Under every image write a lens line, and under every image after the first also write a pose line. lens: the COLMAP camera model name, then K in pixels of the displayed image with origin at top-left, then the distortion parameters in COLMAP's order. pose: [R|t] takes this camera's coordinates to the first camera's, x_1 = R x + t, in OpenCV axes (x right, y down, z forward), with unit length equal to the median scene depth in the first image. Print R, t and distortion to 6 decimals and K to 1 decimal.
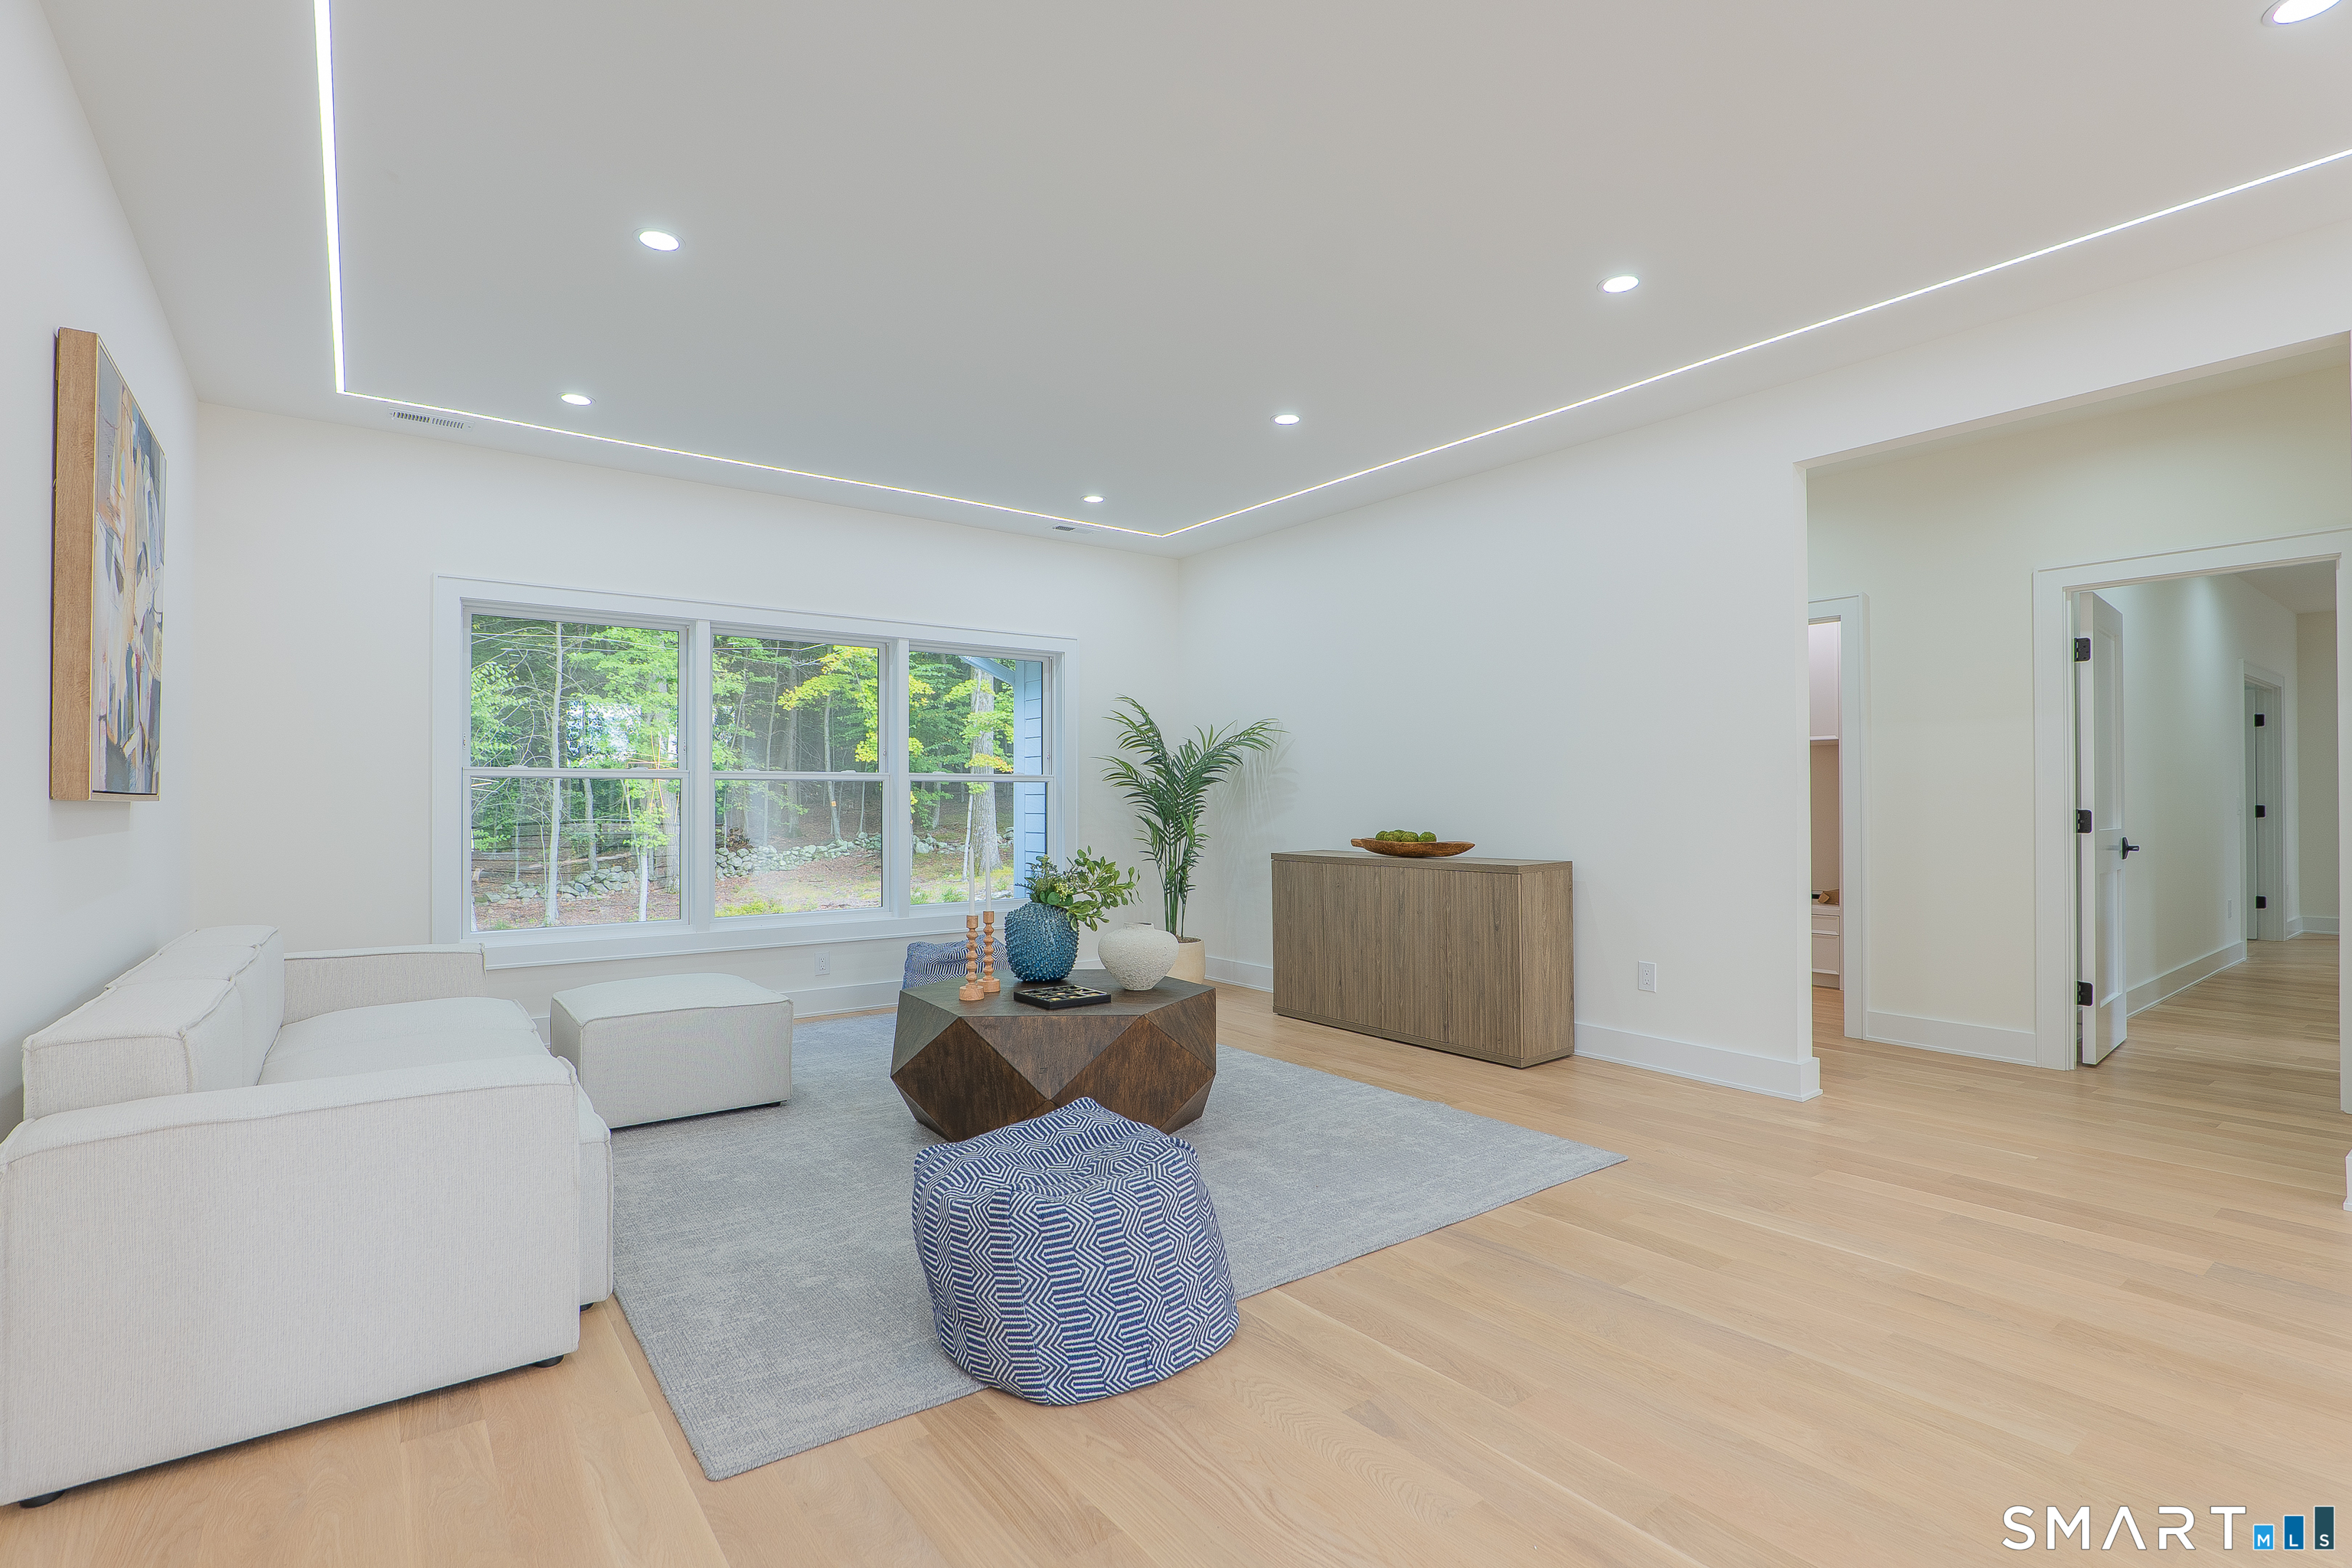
lens RADIAL K [[1088.9, 0, 1181.9], [0, 1088.9, 799.2], [0, 0, 1]] dist [-0.021352, 0.000017]
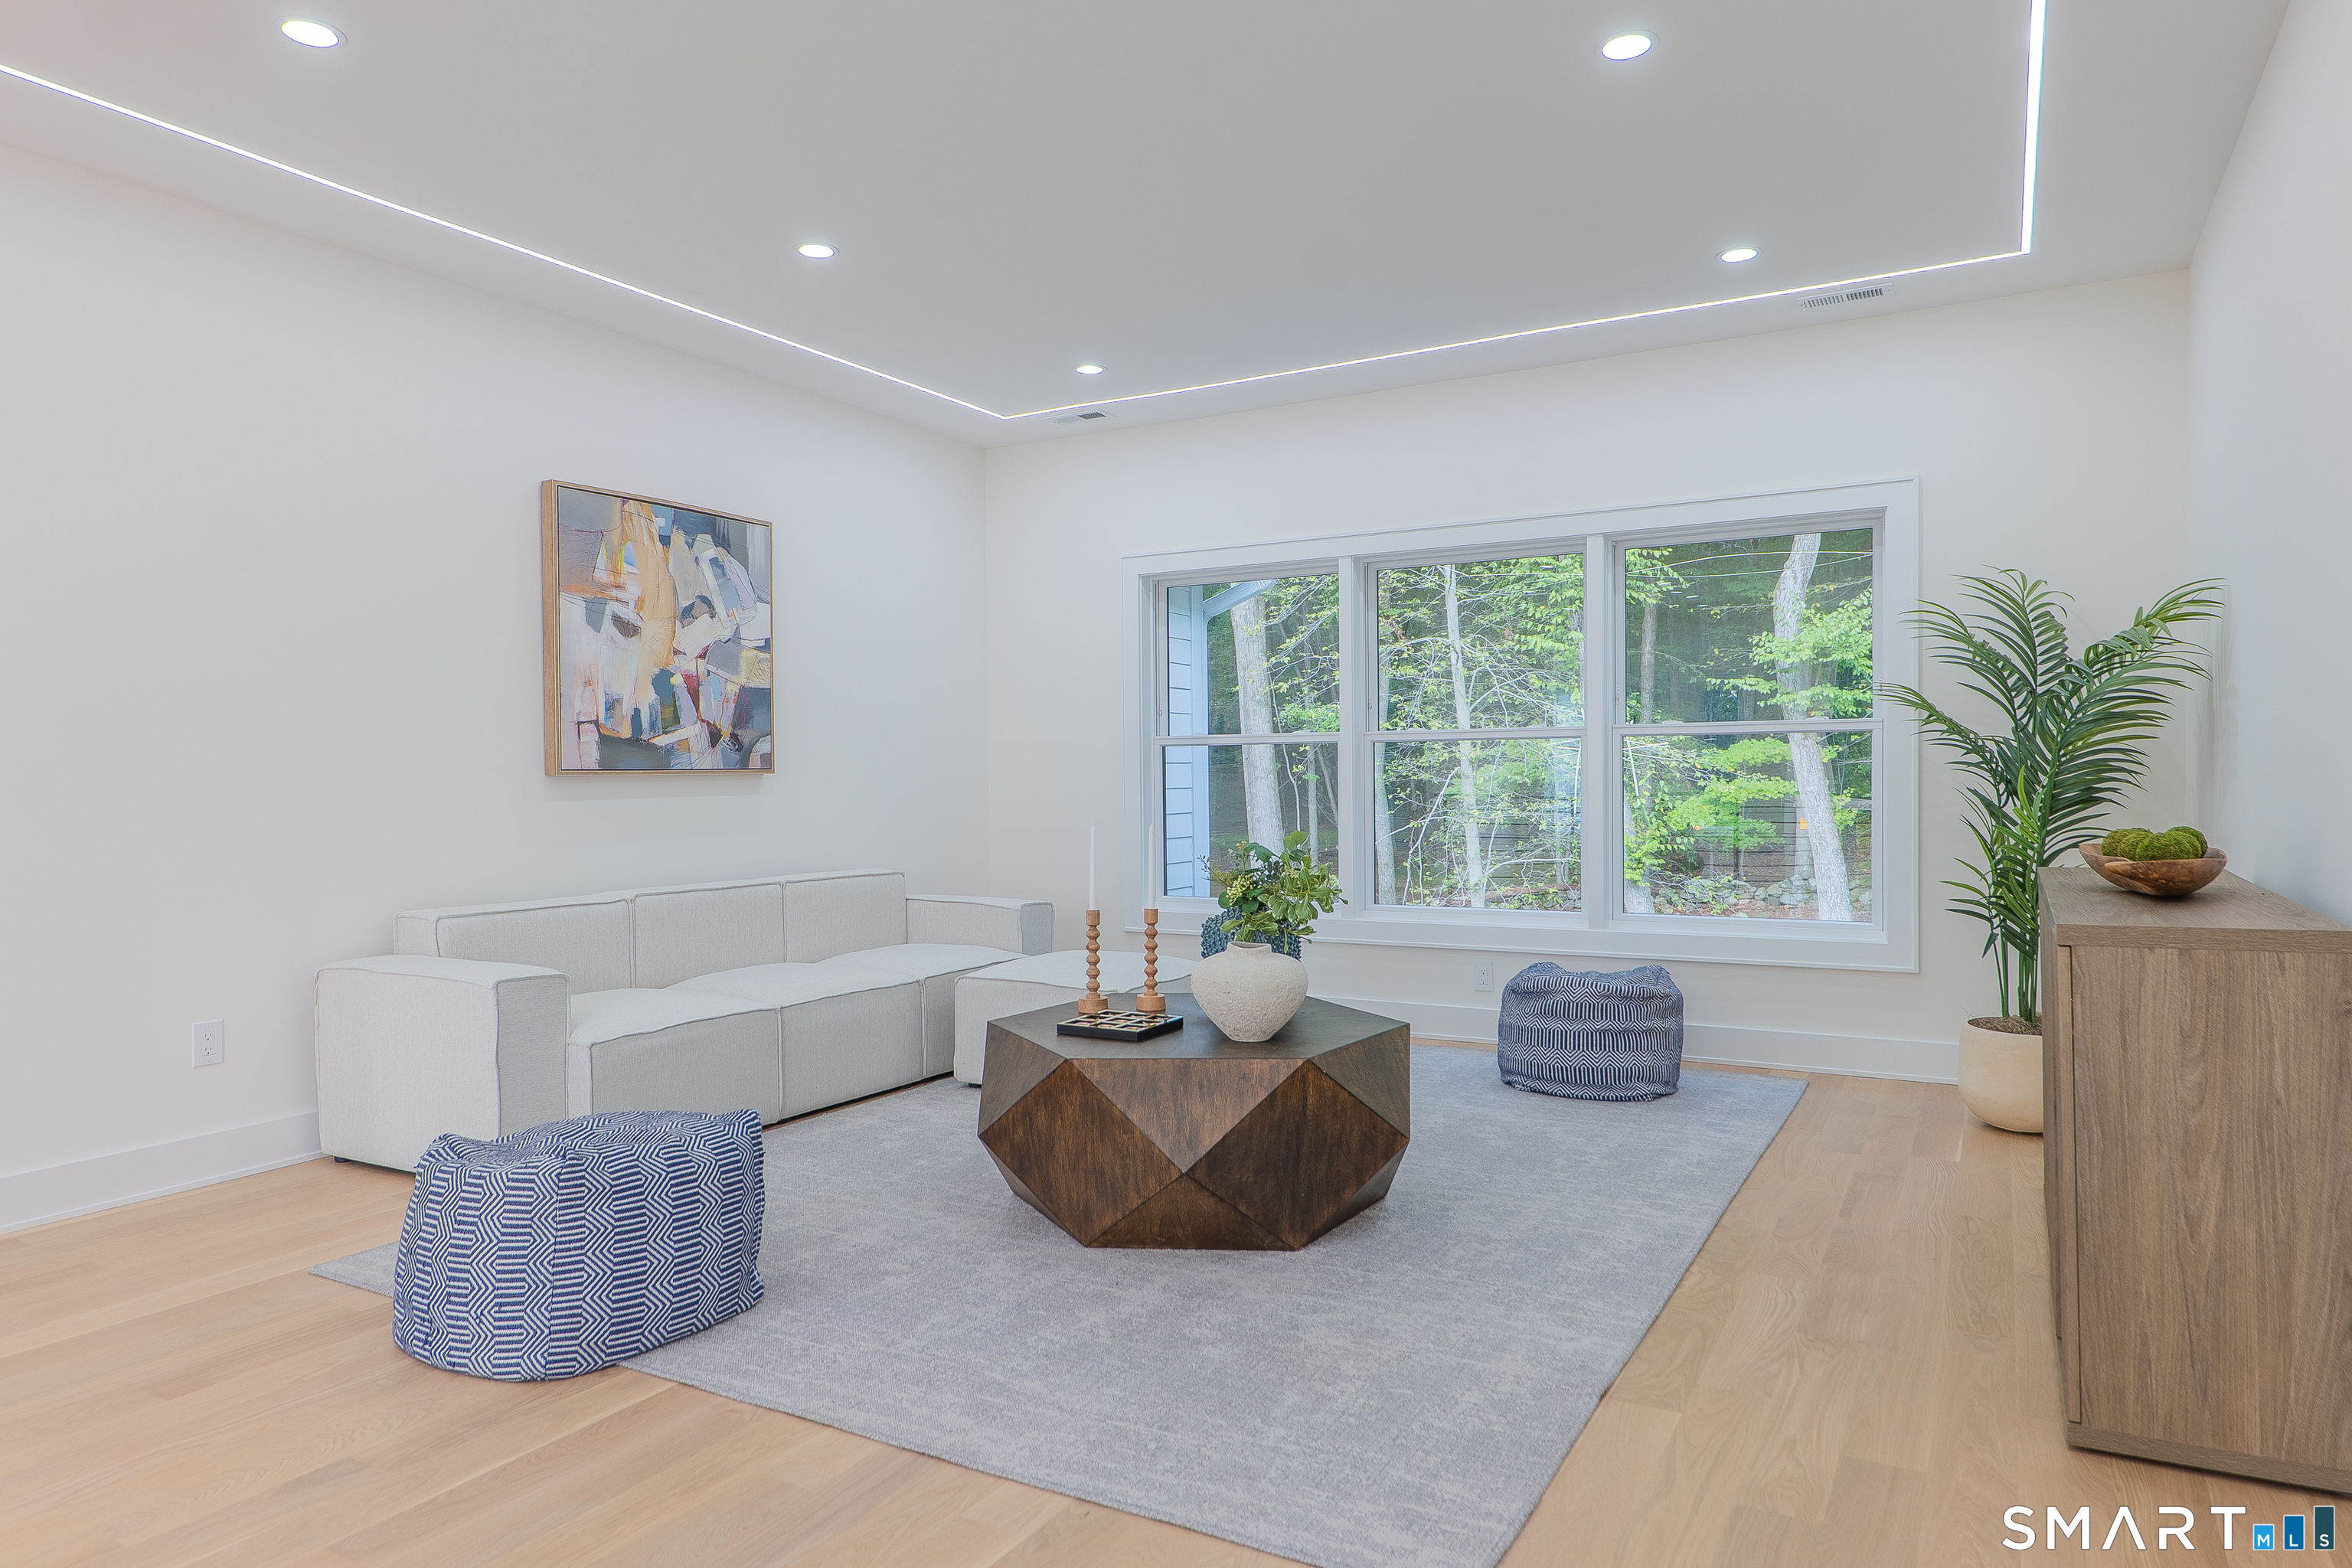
lens RADIAL K [[1433.4, 0, 1176.0], [0, 1433.4, 784.0], [0, 0, 1]] dist [0.004431, 0.002450]
pose [[0.395074, 0.005983, -0.918630, 0.847770], [0.015163, 0.999800, 0.013033, -0.001403], [0.918524, -0.019078, 0.394904, 0.650827]]
